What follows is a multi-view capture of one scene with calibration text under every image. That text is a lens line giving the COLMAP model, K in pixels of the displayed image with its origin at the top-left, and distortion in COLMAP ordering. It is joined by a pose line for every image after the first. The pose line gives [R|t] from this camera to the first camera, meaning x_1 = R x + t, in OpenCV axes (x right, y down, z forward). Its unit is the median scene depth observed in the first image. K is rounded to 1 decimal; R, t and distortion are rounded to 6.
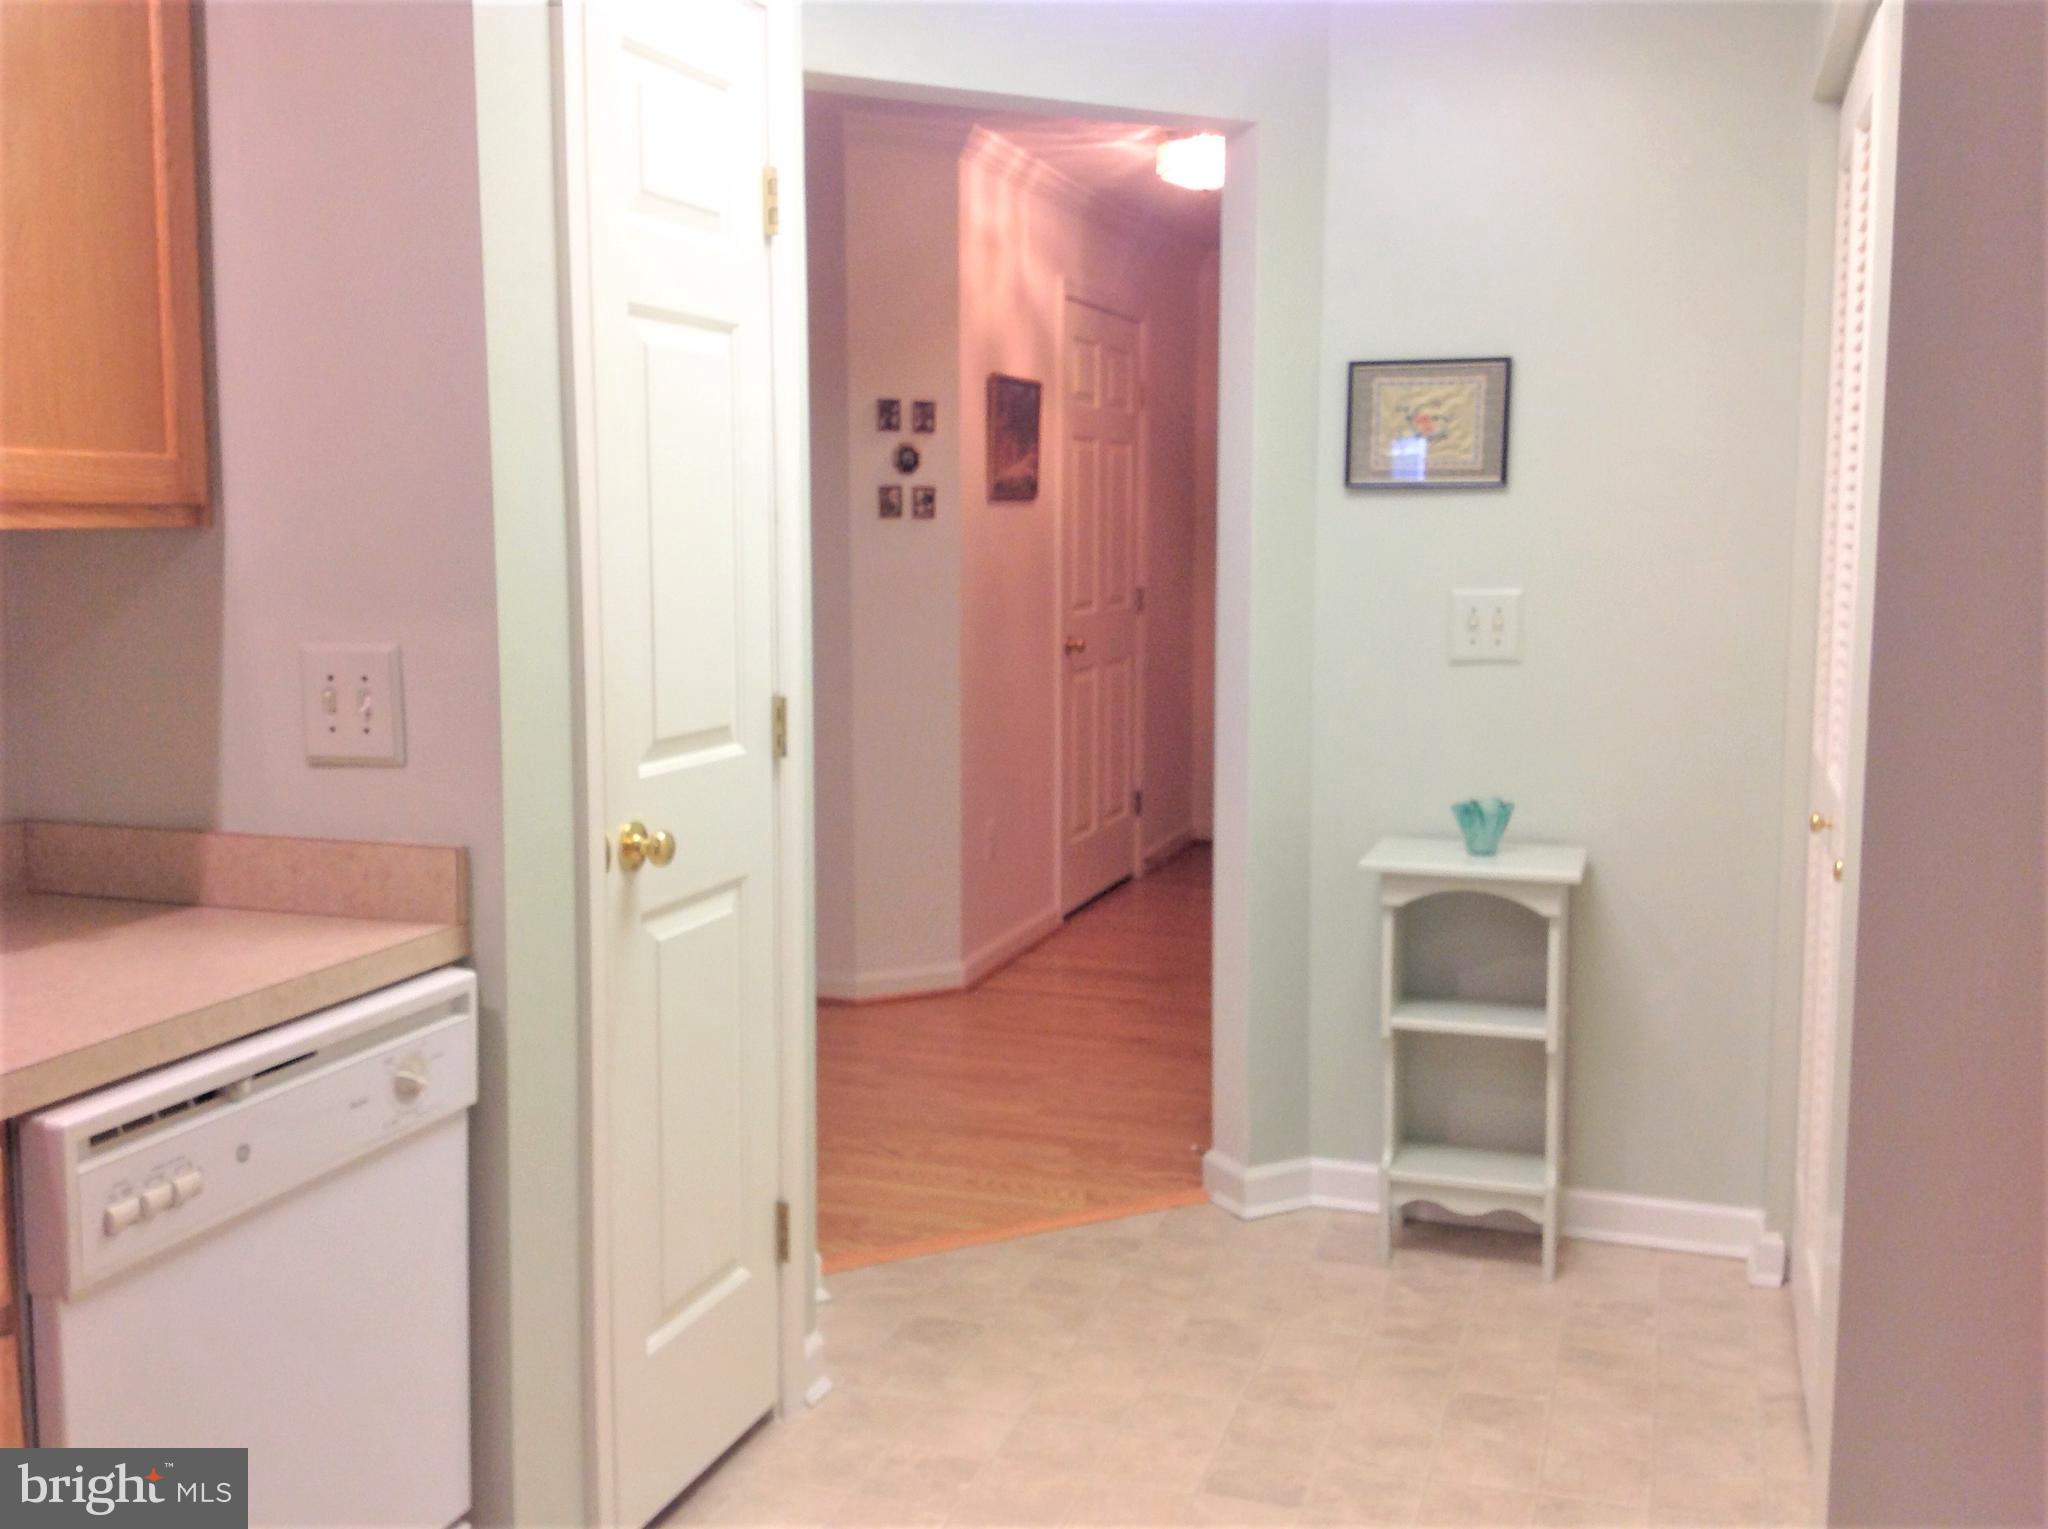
lens RADIAL K [[1907.2, 0, 1017.1], [0, 1907.2, 761.2], [0, 0, 1]] dist [0.034108, 0.000000]
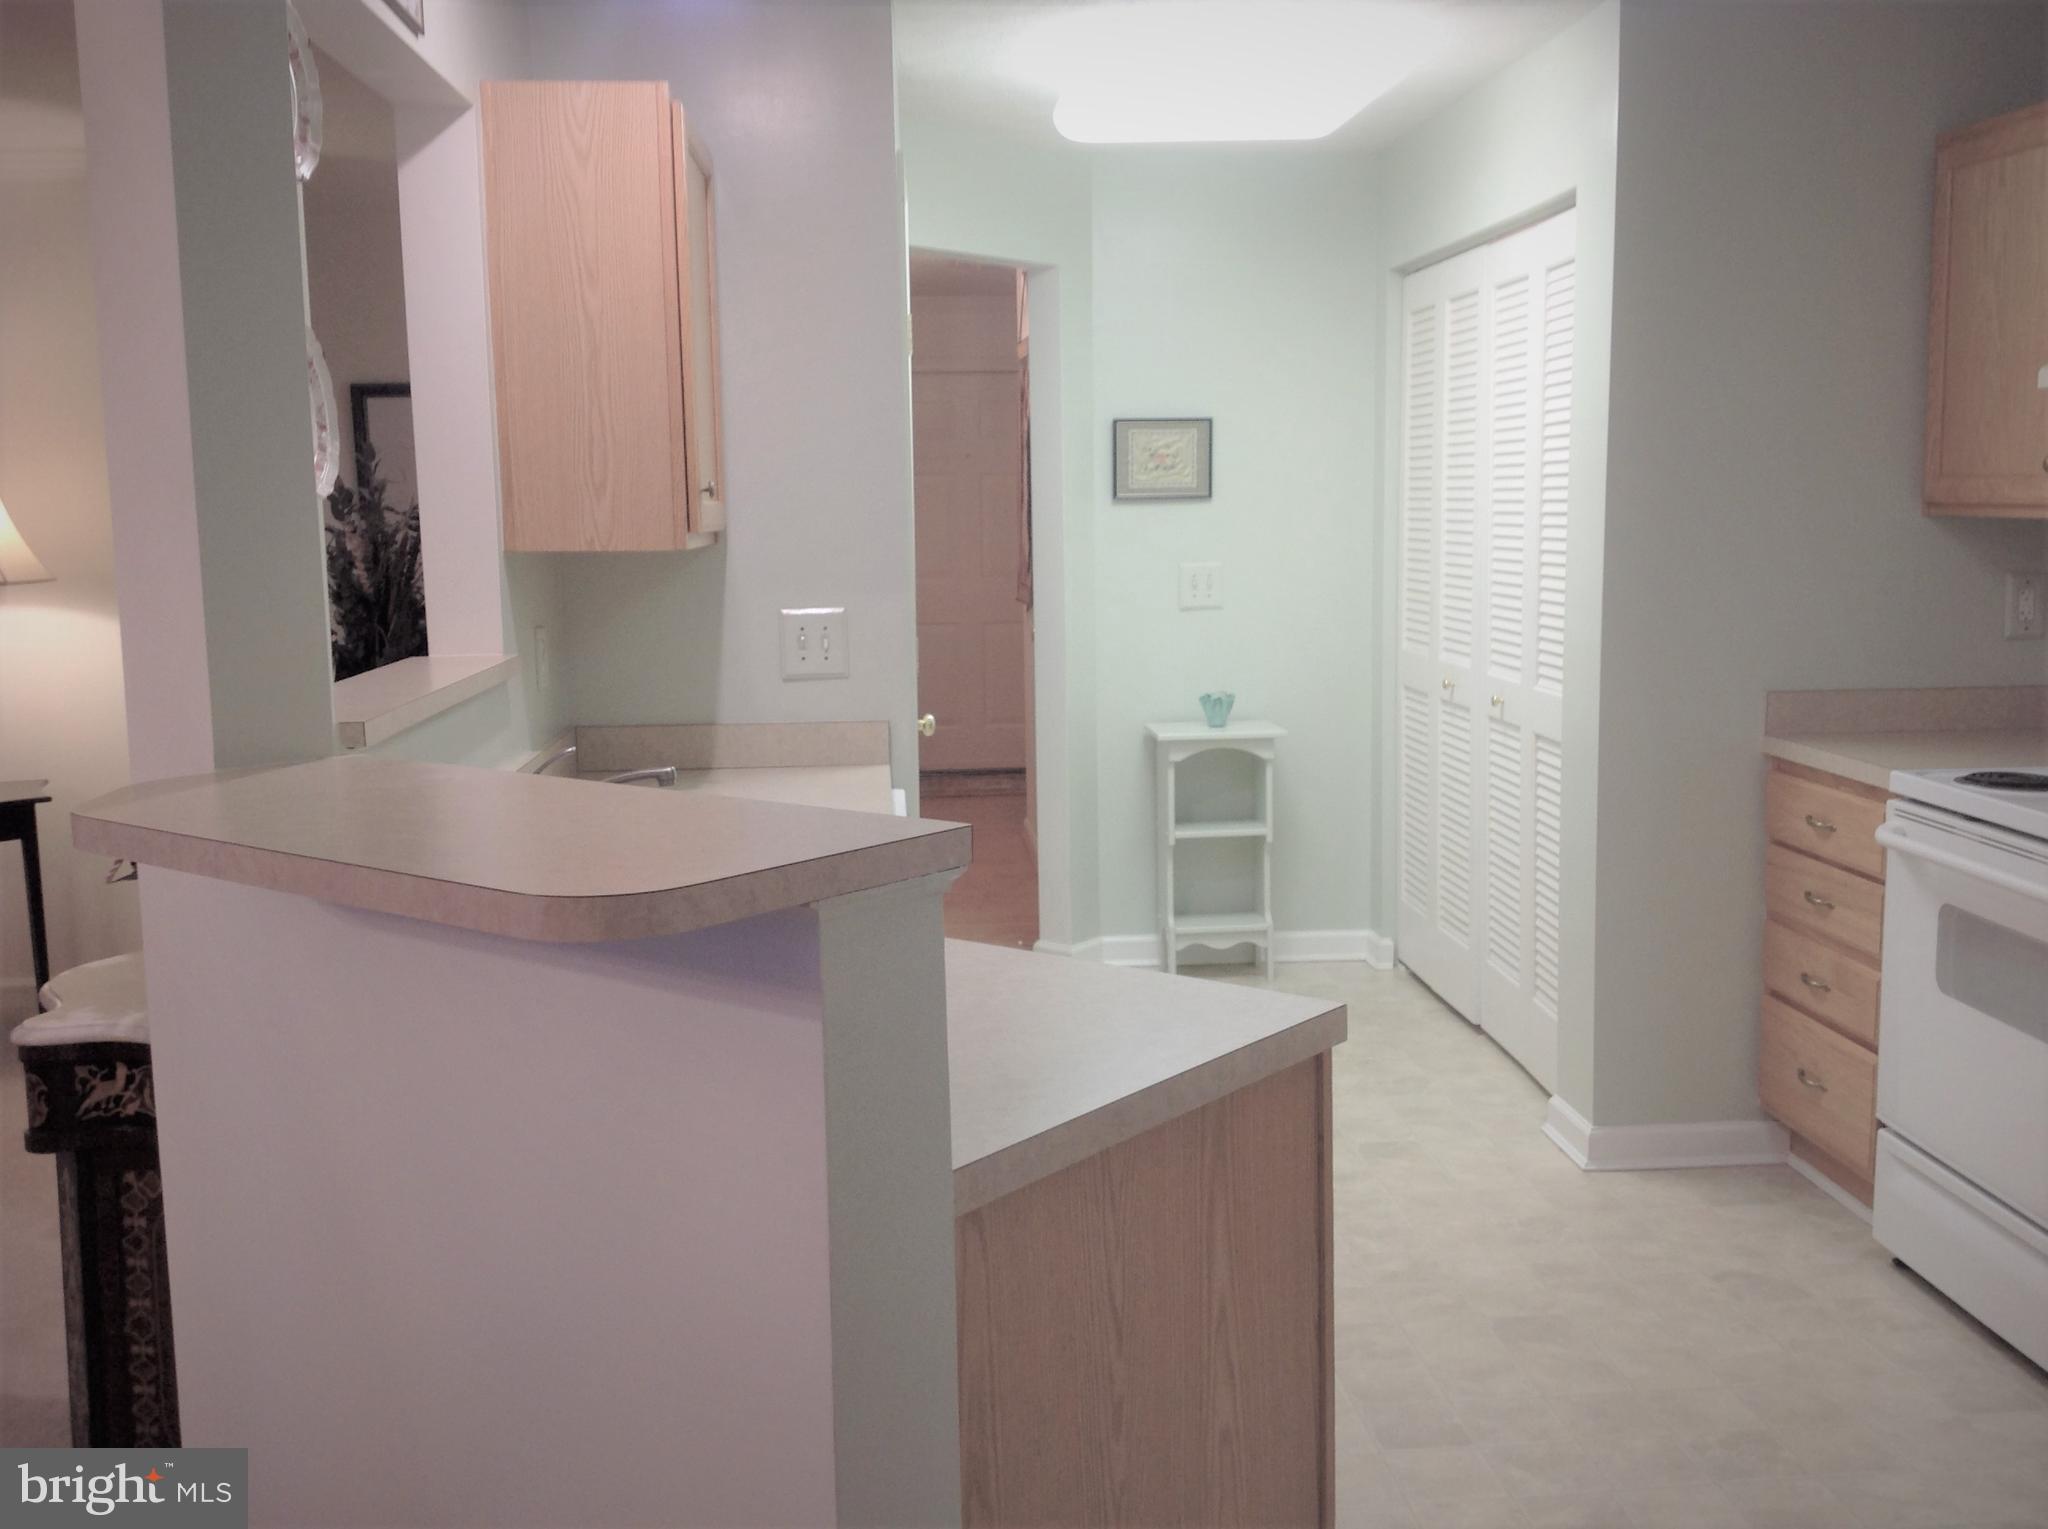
lens RADIAL K [[1907.2, 0, 1029.1], [0, 1907.2, 755.9], [0, 0, 1]] dist [0.034108, 0.000000]
pose [[0.917130, -0.062177, 0.393708, -0.532580], [0.058201, 0.998061, 0.022045, 0.027900], [-0.394315, 0.002696, 0.918971, -0.414509]]
